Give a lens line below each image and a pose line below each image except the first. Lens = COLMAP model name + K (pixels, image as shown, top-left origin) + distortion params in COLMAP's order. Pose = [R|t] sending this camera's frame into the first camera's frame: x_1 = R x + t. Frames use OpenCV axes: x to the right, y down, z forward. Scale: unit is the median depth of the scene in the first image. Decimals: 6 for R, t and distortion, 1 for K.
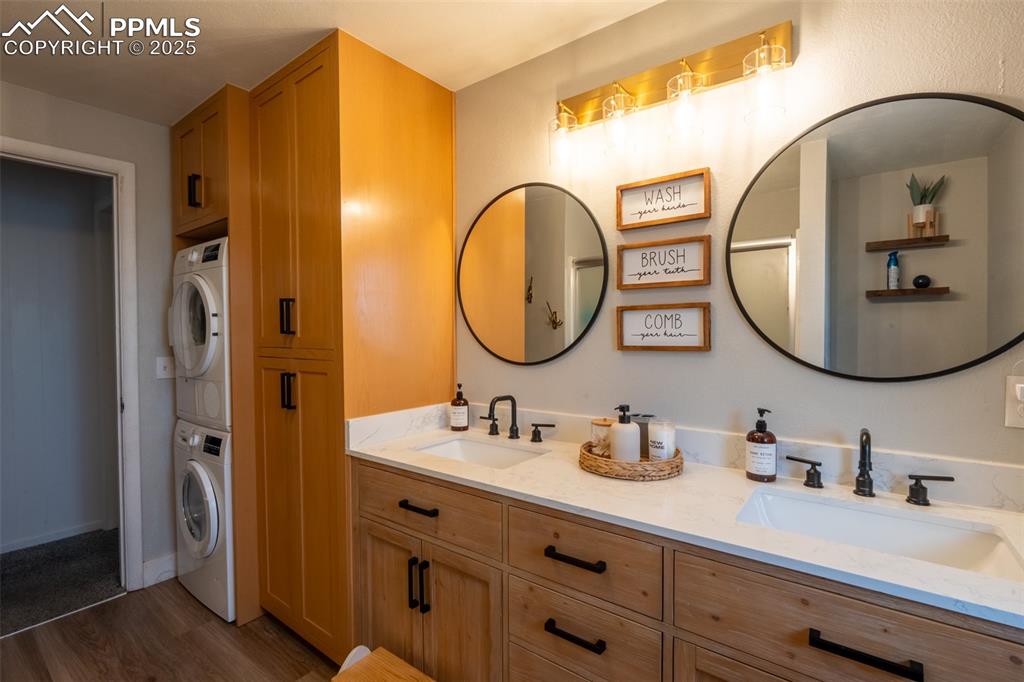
lens RADIAL K [[451.3, 0, 507.6], [0, 451.3, 340.0], [0, 0, 1]] dist [-0.009150, 0.000426]
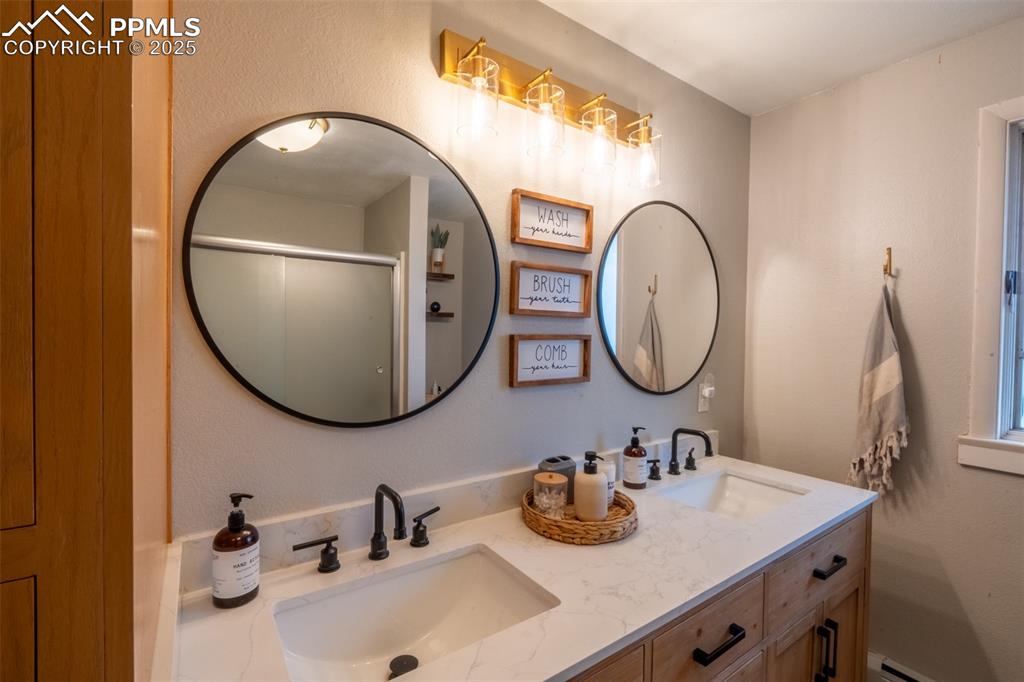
lens RADIAL K [[451.3, 0, 507.6], [0, 451.3, 340.0], [0, 0, 1]] dist [-0.009150, 0.000426]
pose [[0.323528, -0.004561, 0.946208, -0.562944], [0.006849, 0.999973, 0.002478, -0.070092], [-0.946194, 0.005679, 0.323550, 0.780351]]
